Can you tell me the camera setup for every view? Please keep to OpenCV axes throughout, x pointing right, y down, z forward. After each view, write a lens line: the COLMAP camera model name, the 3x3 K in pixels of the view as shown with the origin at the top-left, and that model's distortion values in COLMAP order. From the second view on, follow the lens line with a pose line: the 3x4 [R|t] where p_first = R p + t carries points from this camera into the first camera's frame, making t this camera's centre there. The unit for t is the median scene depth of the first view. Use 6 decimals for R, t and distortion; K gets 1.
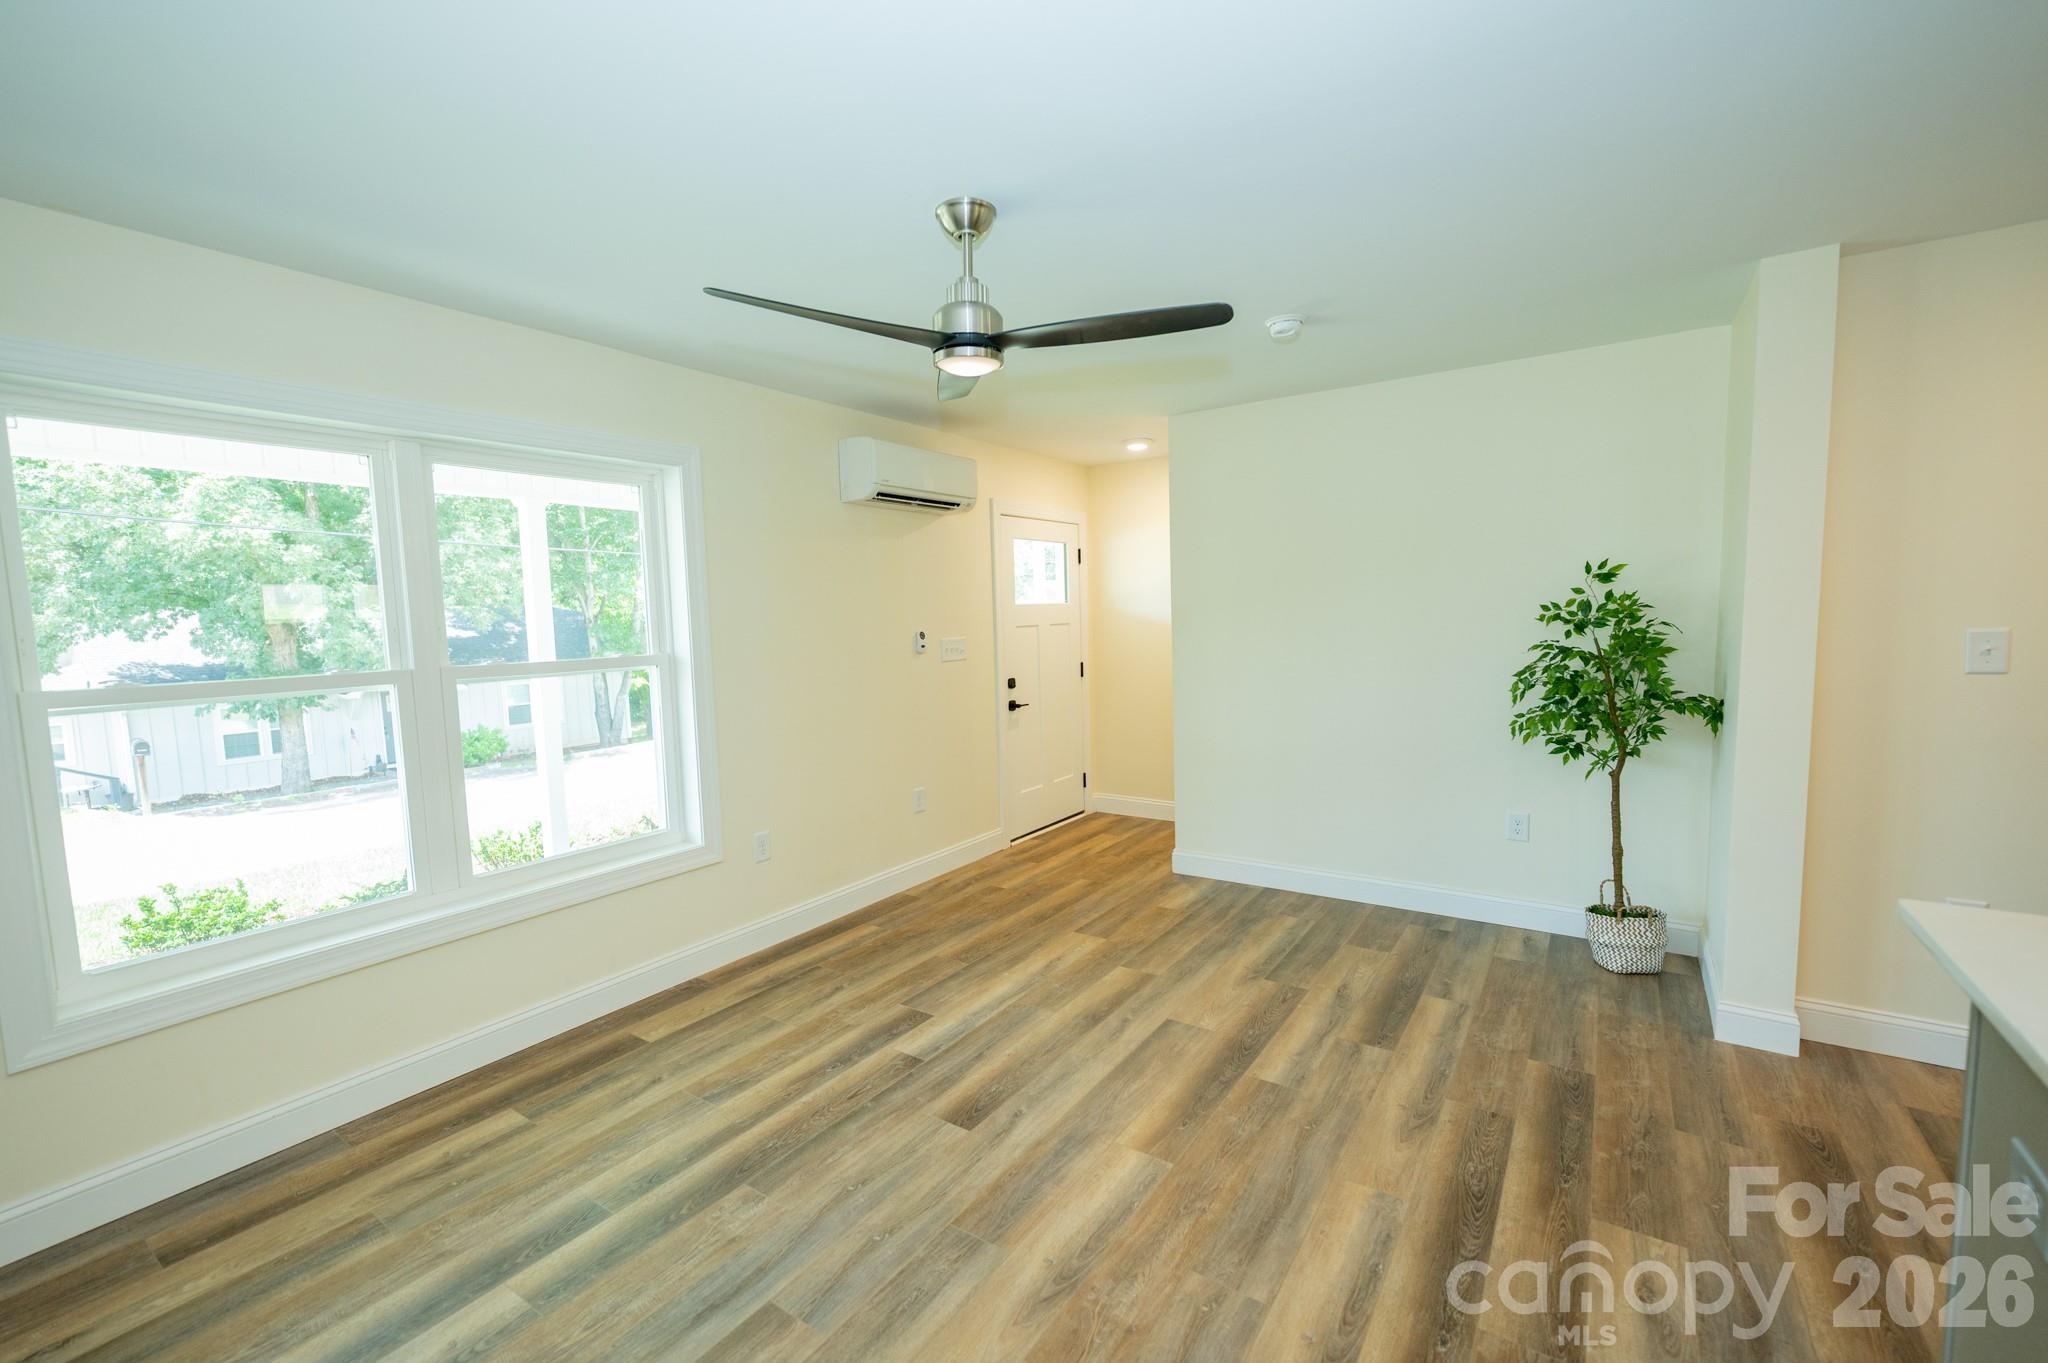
lens RADIAL K [[836.2, 0, 1047.6], [0, 836.2, 696.5], [0, 0, 1]] dist [-0.001961, -0.001172]
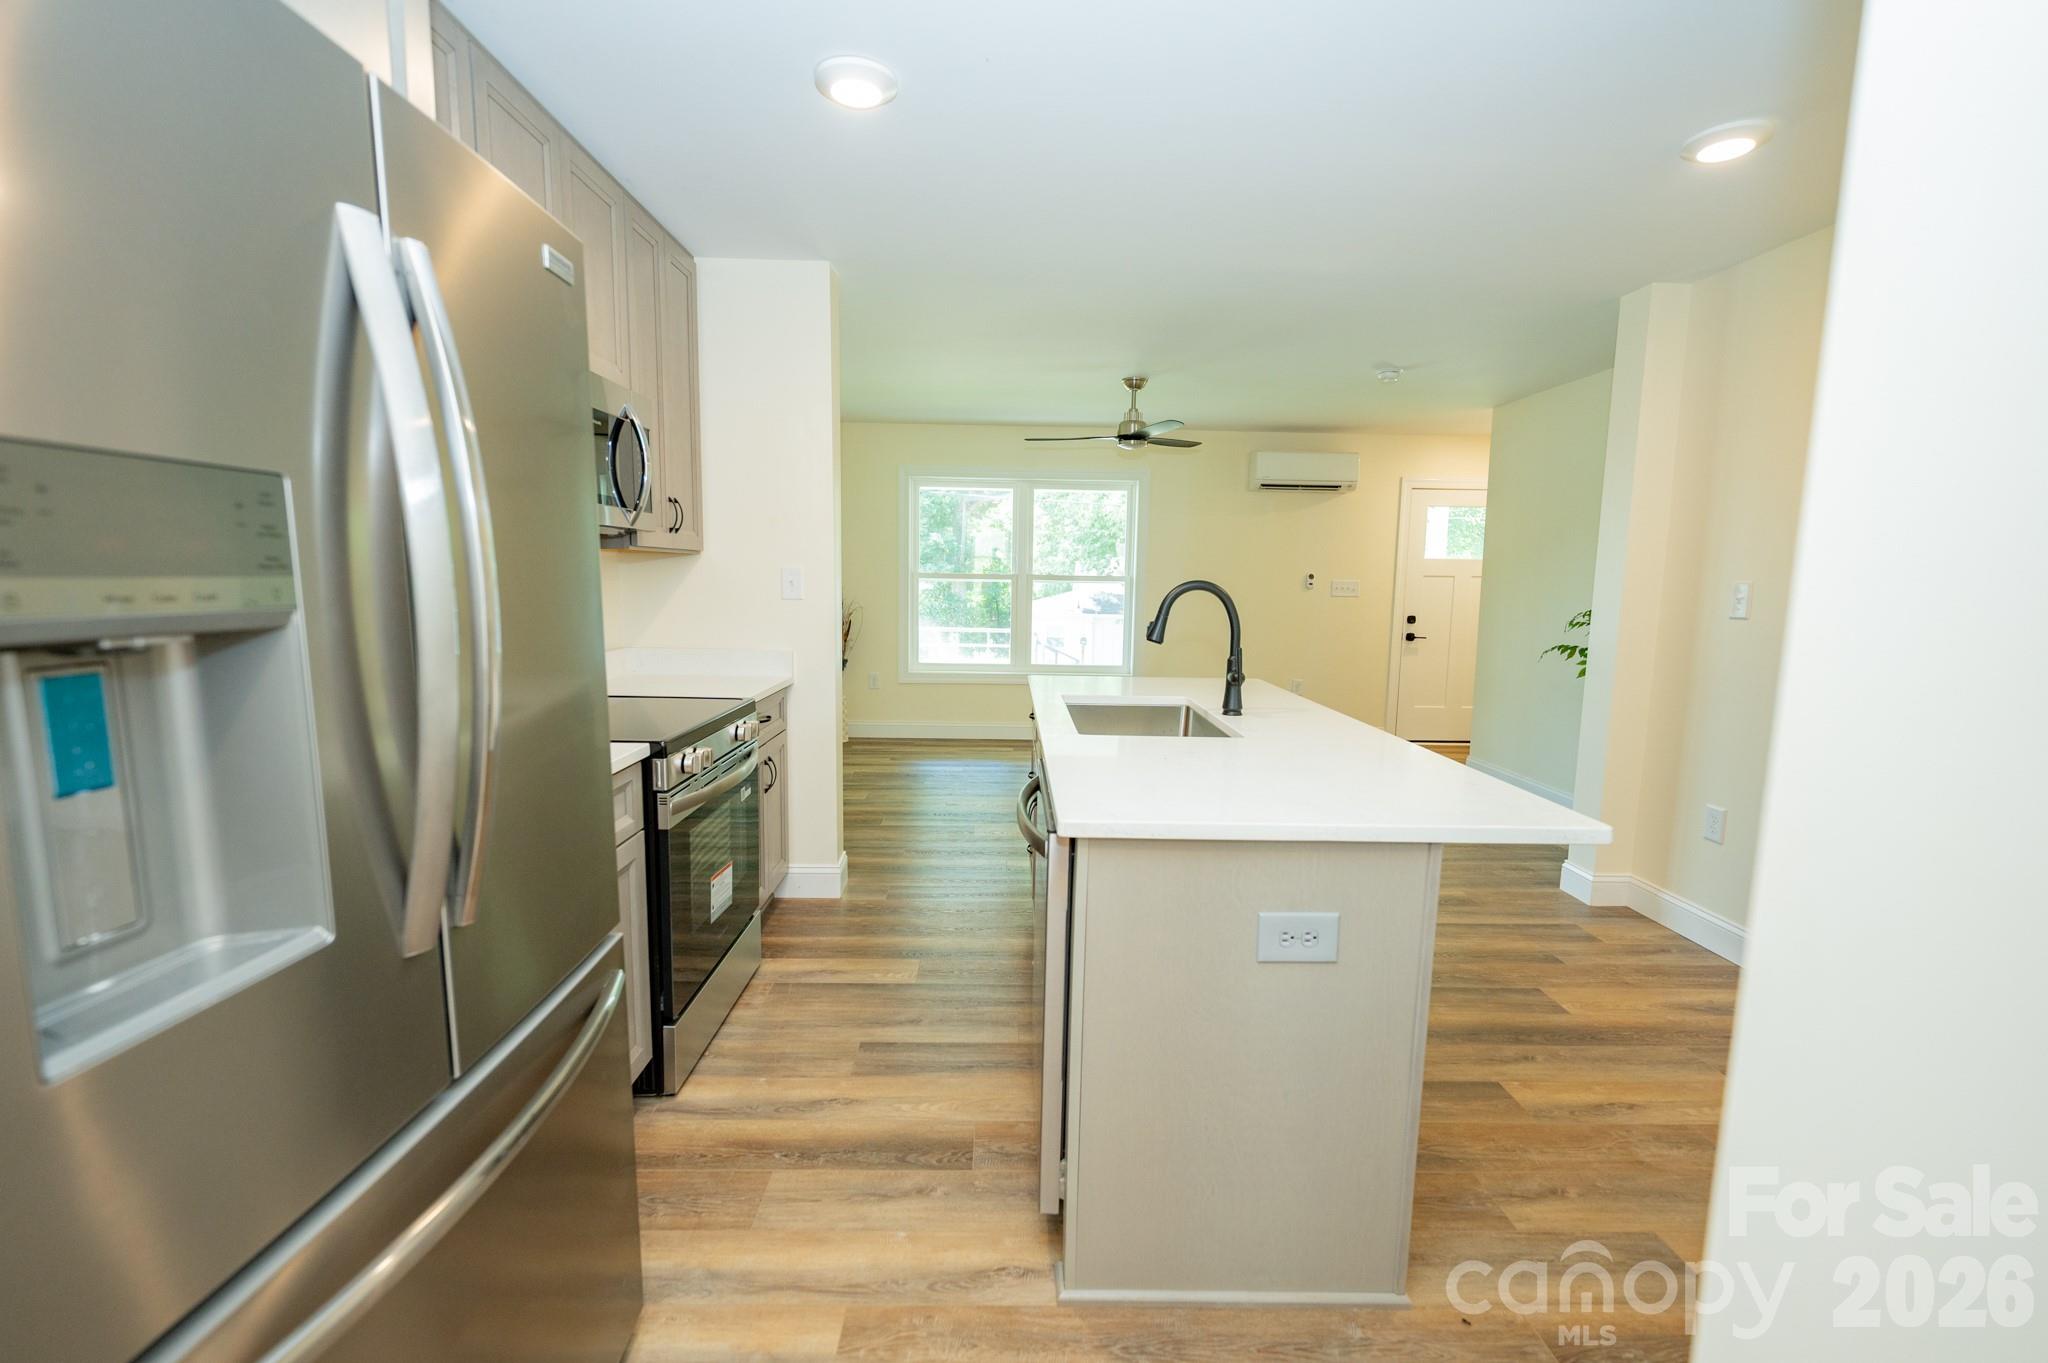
lens RADIAL K [[862.0, 0, 1018.5], [0, 862.0, 698.1], [0, 0, 1]] dist [0.004001, -0.003141]
pose [[0.568698, 0.146445, -0.809405, 1.121830], [-0.108735, 0.988772, 0.102499, 0.054369], [0.815328, 0.029720, 0.578236, -0.403370]]
